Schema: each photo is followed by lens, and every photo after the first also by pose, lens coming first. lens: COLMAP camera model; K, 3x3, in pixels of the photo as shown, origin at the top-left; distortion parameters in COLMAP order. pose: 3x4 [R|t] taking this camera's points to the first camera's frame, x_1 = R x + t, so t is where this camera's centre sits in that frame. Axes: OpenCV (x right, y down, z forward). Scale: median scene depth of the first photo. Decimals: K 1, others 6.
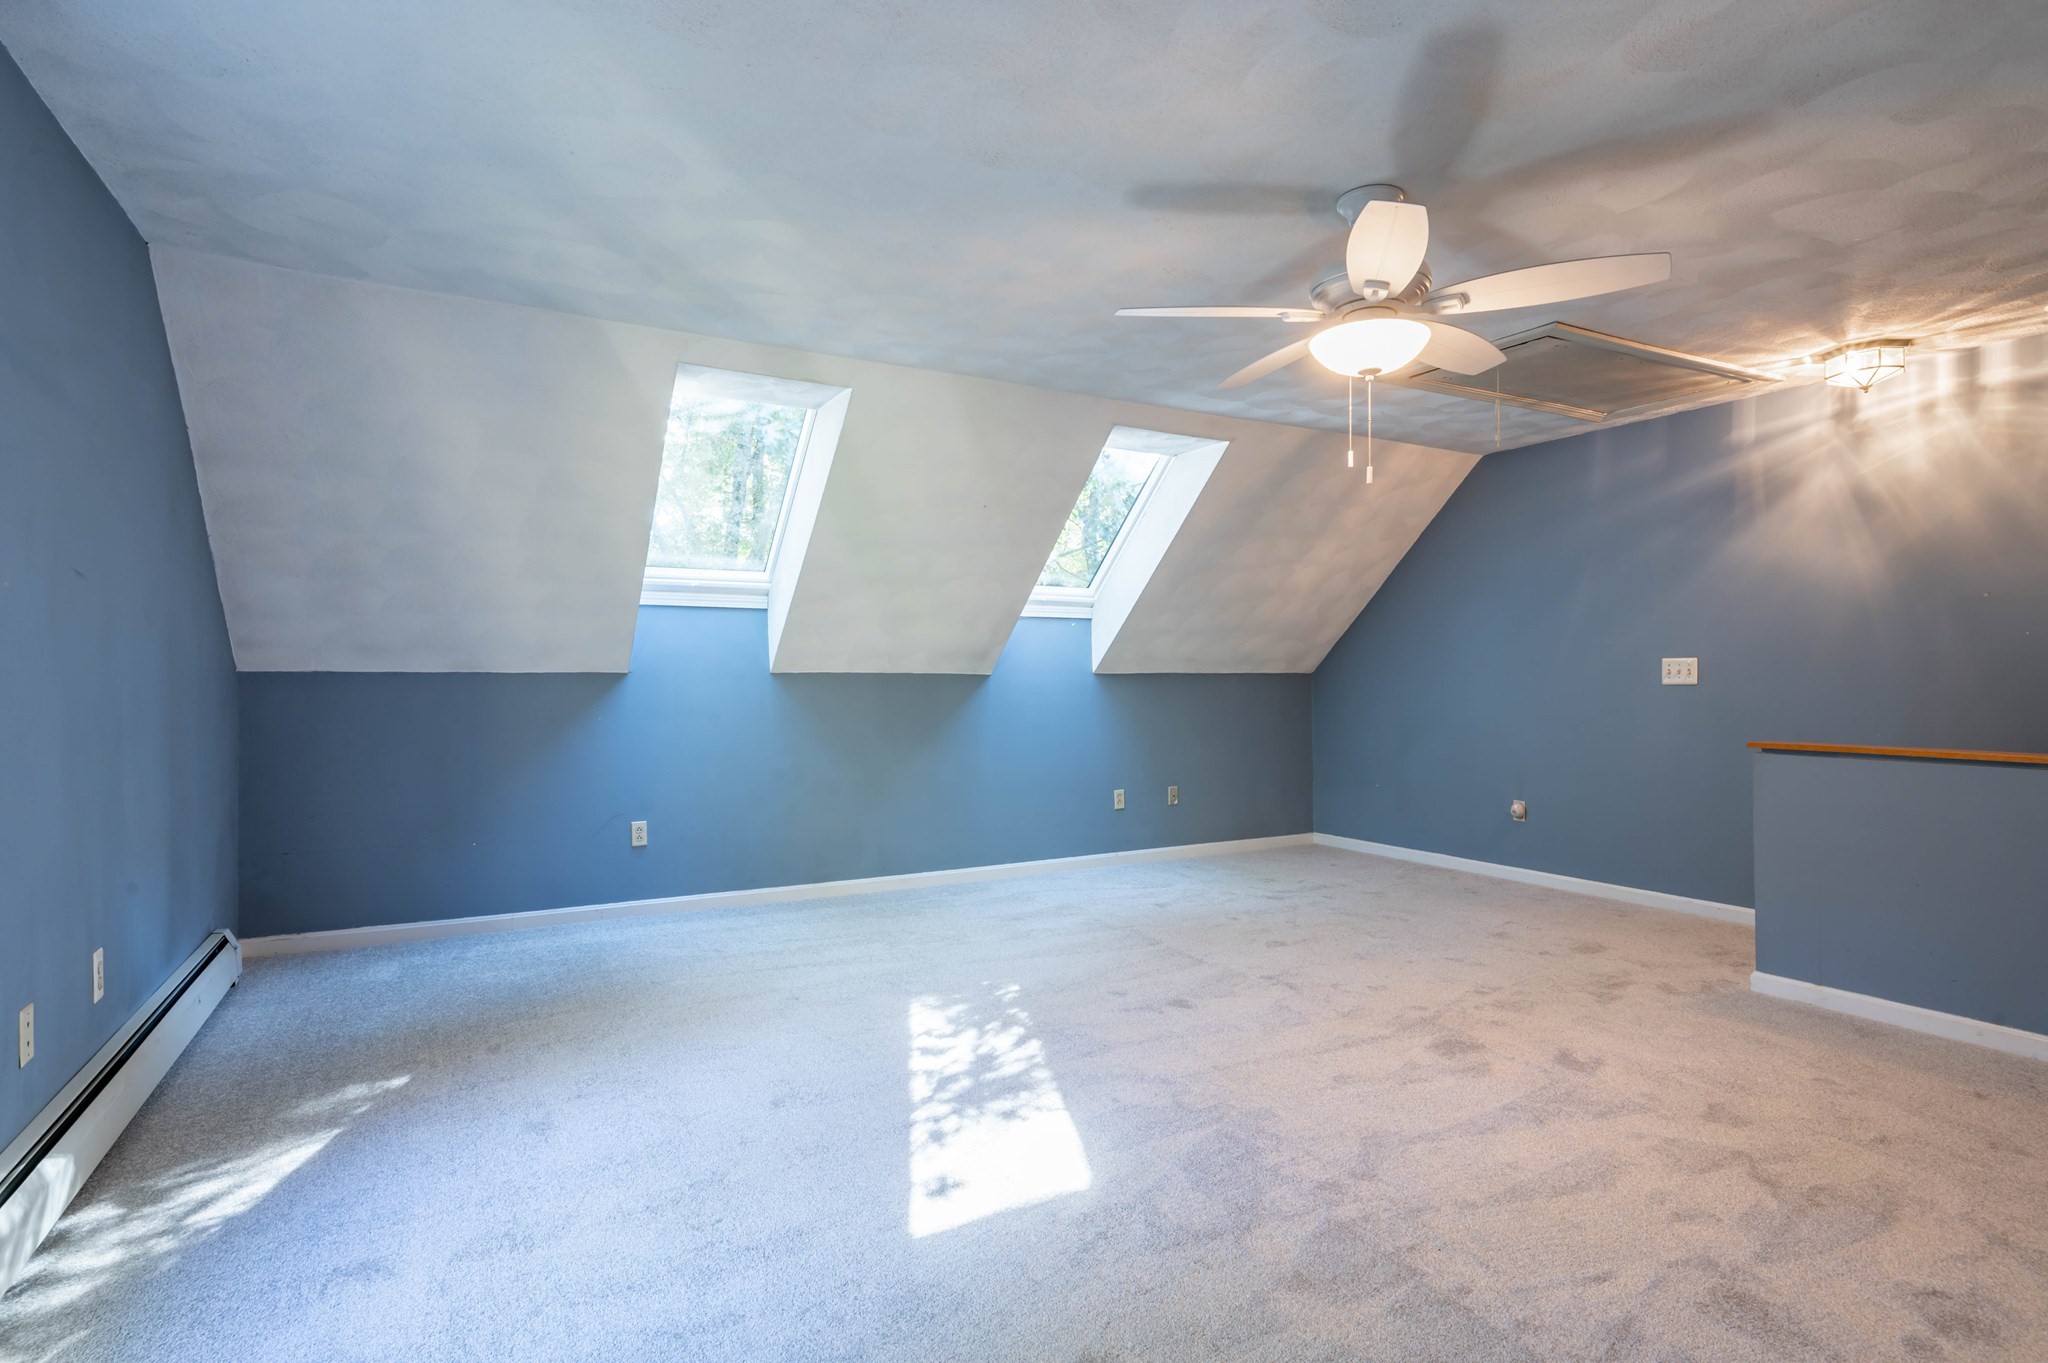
lens RADIAL K [[1006.6, 0, 1022.3], [0, 1006.6, 681.4], [0, 0, 1]] dist [0.000355, 0.000749]
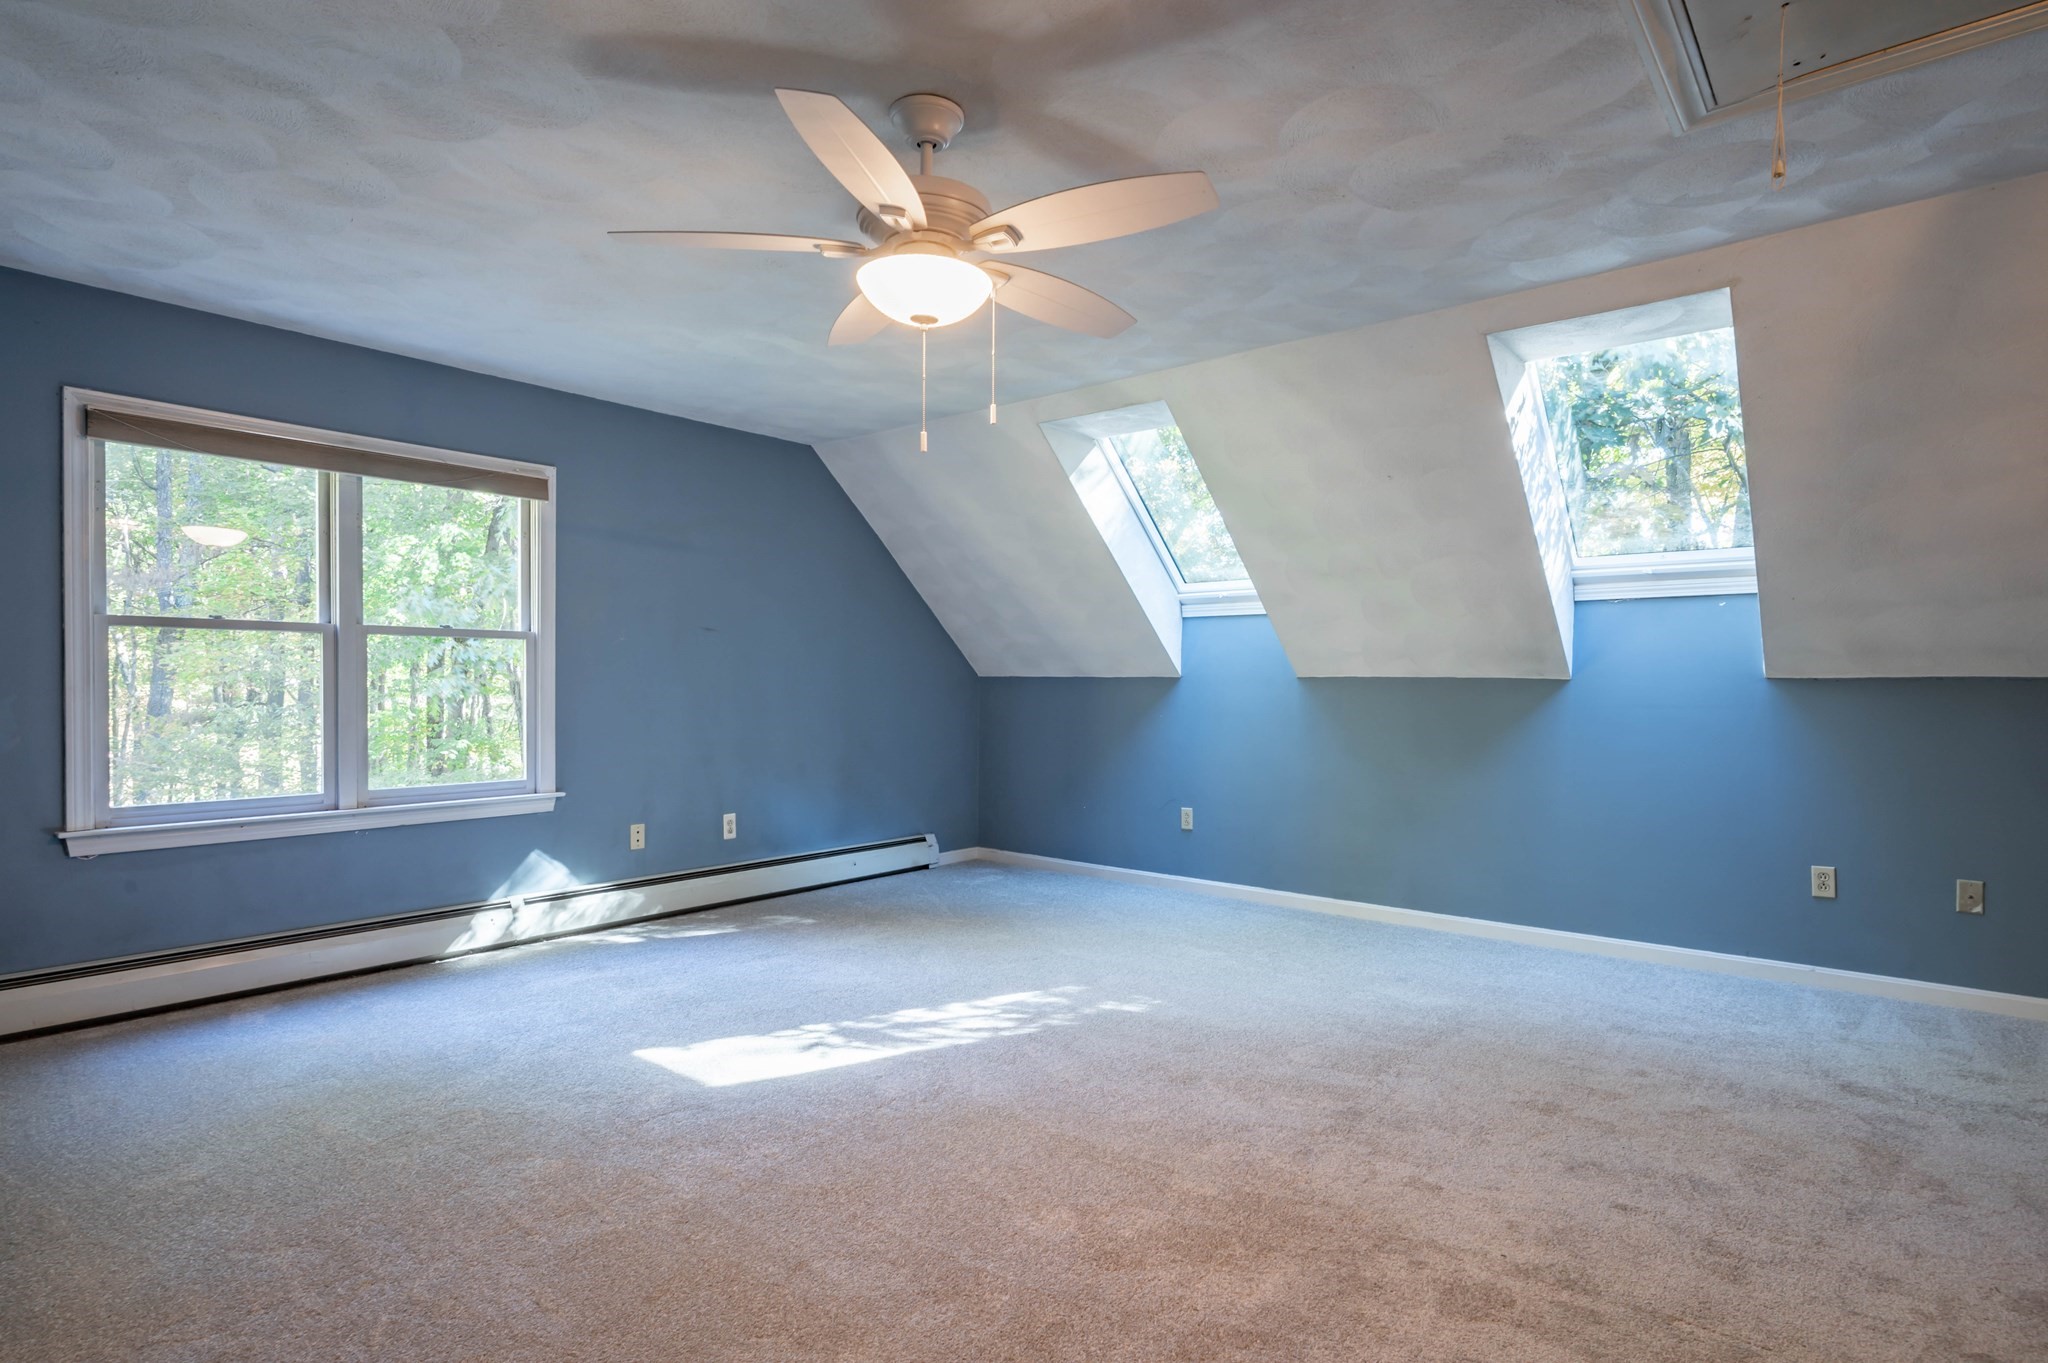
lens RADIAL K [[1006.6, 0, 1022.4], [0, 1006.6, 677.9], [0, 0, 1]] dist [0.000355, 0.000749]
pose [[0.386608, -0.002407, -0.922241, 0.759512], [-0.009245, 0.999936, -0.006486, 0.001678], [0.922198, 0.011034, 0.386561, 0.492793]]
